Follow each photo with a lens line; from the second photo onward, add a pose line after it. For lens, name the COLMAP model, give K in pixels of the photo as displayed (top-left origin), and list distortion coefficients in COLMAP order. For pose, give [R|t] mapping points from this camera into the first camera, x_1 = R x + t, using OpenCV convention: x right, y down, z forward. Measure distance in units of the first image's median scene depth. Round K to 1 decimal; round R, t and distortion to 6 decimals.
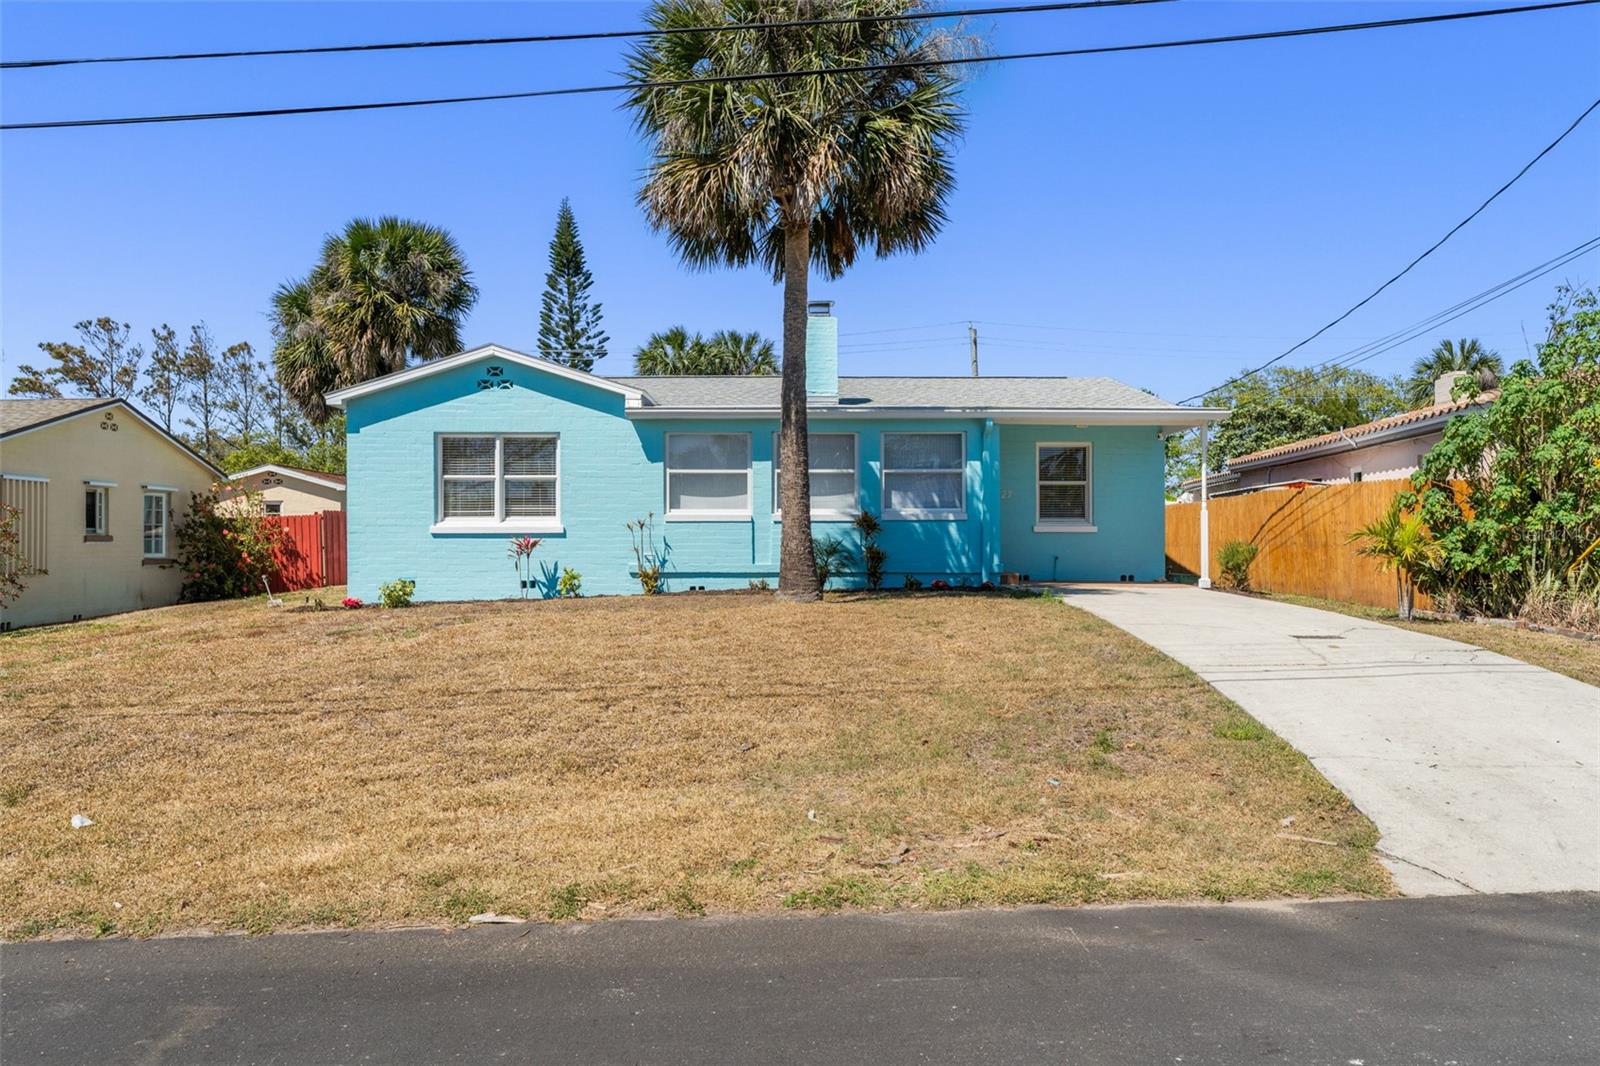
lens RADIAL K [[1039.9, 0, 741.2], [0, 1039.9, 532.0], [0, 0, 1]] dist [-0.000410, 0.004889]
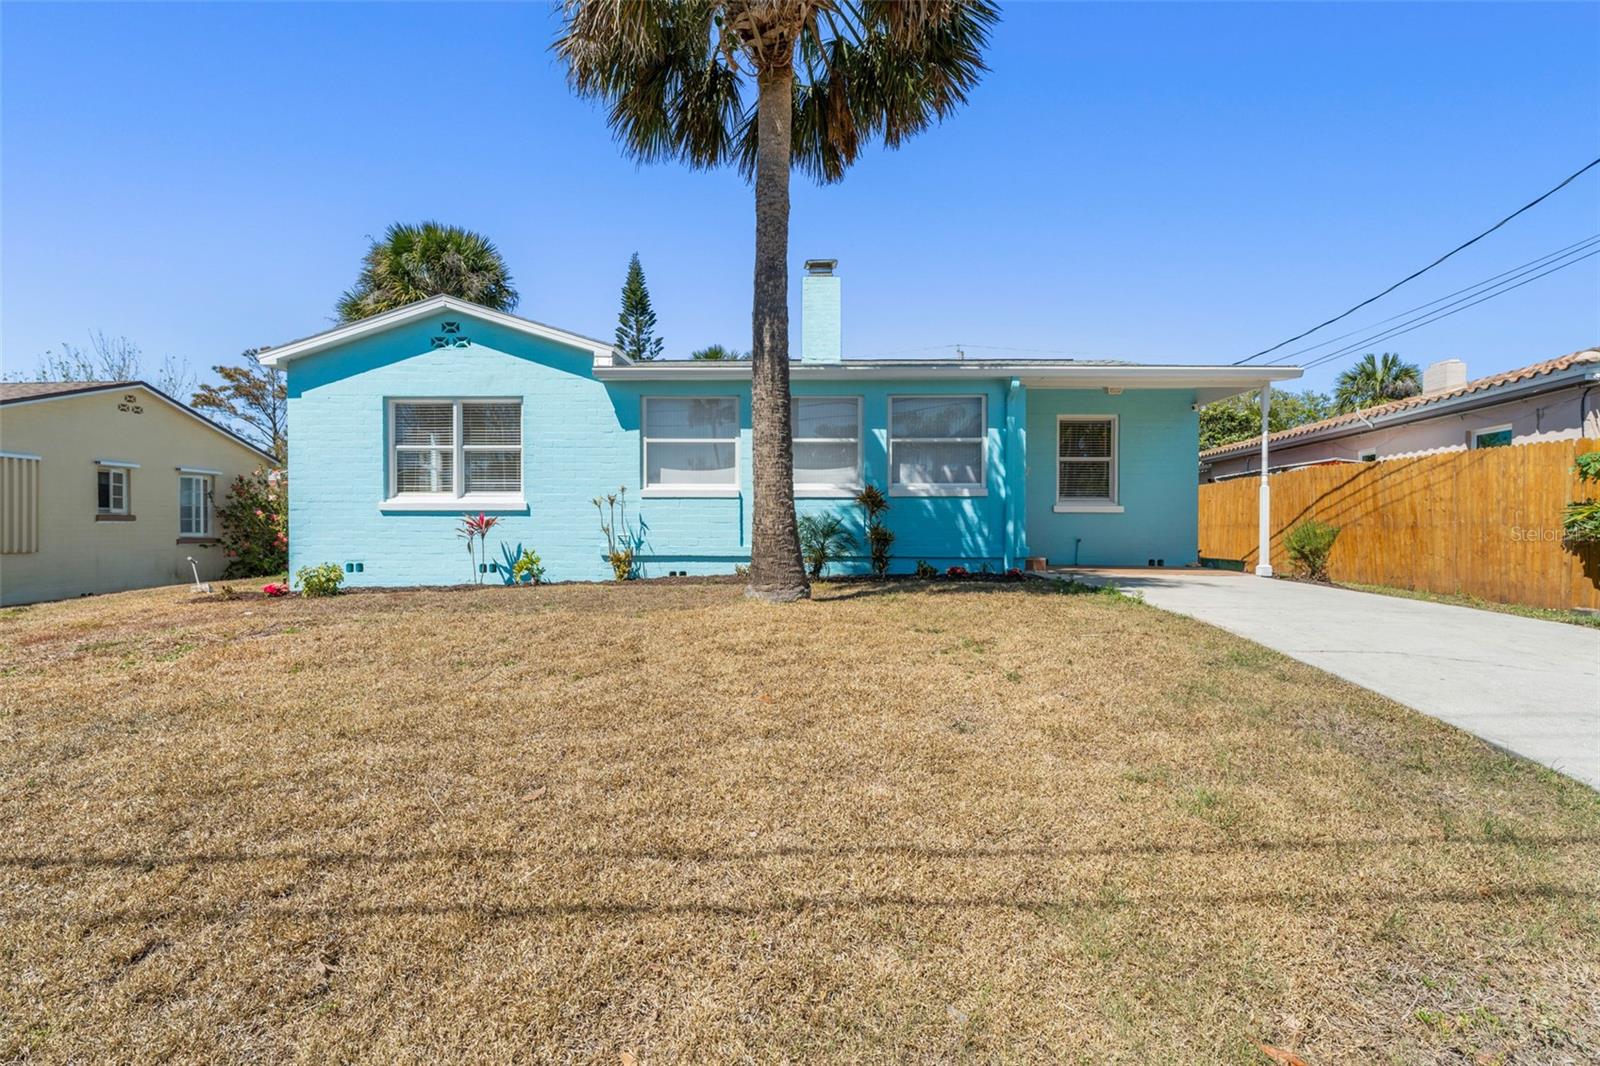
lens RADIAL K [[747.7, 0, 773.6], [0, 747.7, 532.7], [0, 0, 1]] dist [-0.003062, -0.001518]
pose [[0.999926, 0.003452, -0.011625, 0.045537], [-0.003264, 0.999864, 0.016192, 0.008786], [0.011679, -0.016153, 0.999801, 0.365765]]
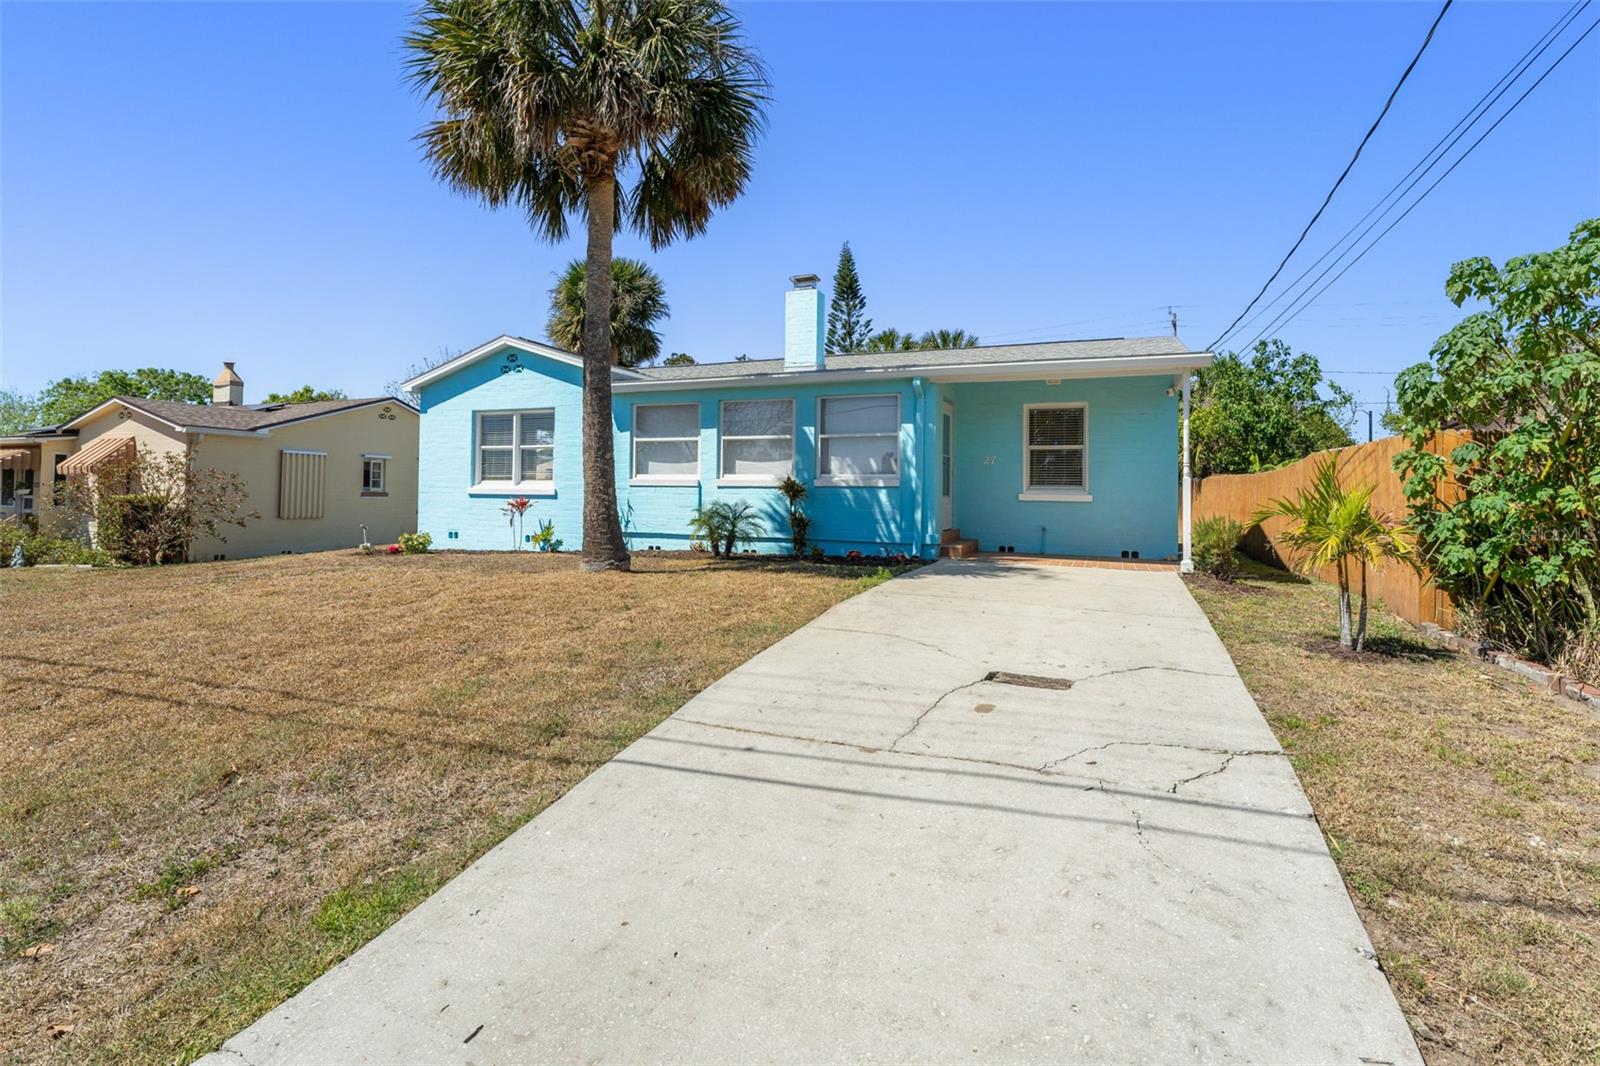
lens RADIAL K [[747.7, 0, 752.9], [0, 747.7, 480.7], [0, 0, 1]] dist [-0.003062, -0.001518]
pose [[0.924850, 0.005886, -0.380287, 0.342026], [-0.012298, 0.999820, -0.014433, -0.005476], [0.380134, 0.018025, 0.924756, 0.318842]]
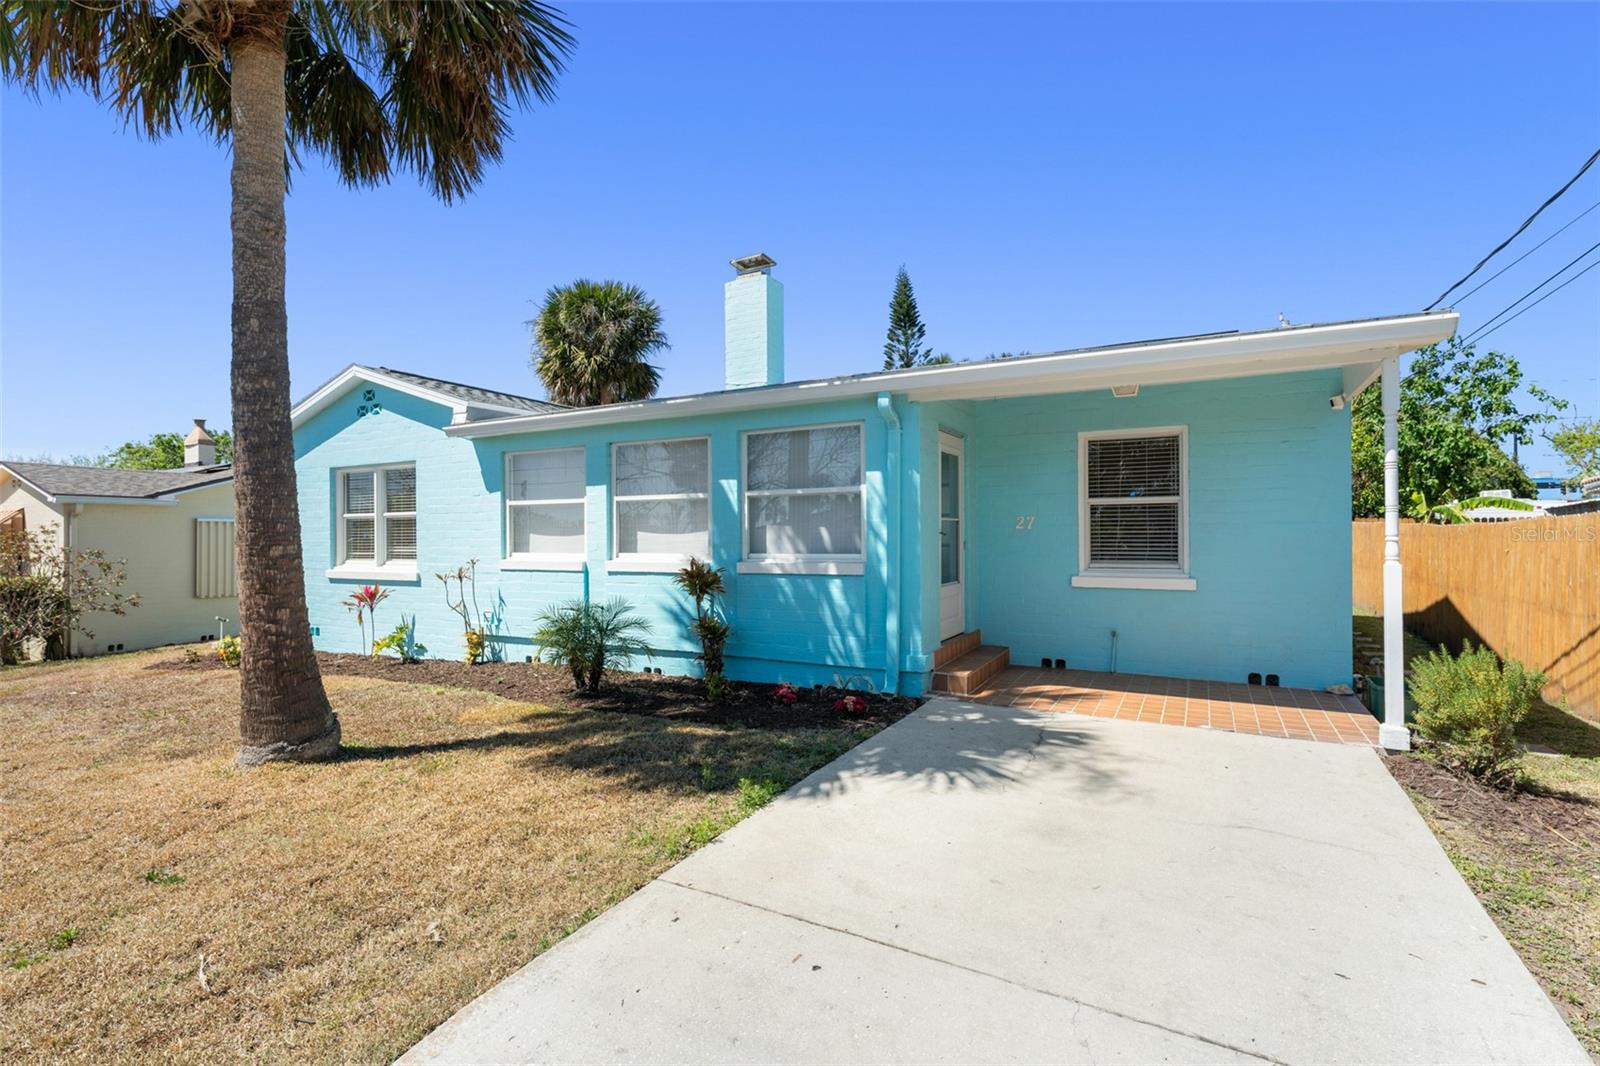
lens RADIAL K [[747.7, 0, 755.5], [0, 747.7, 533.3], [0, 0, 1]] dist [-0.003062, -0.001518]
pose [[0.882833, -0.009108, -0.469599, 0.348644], [0.009753, 0.999952, -0.001060, -0.033794], [0.469586, -0.003644, 0.882879, 0.594526]]
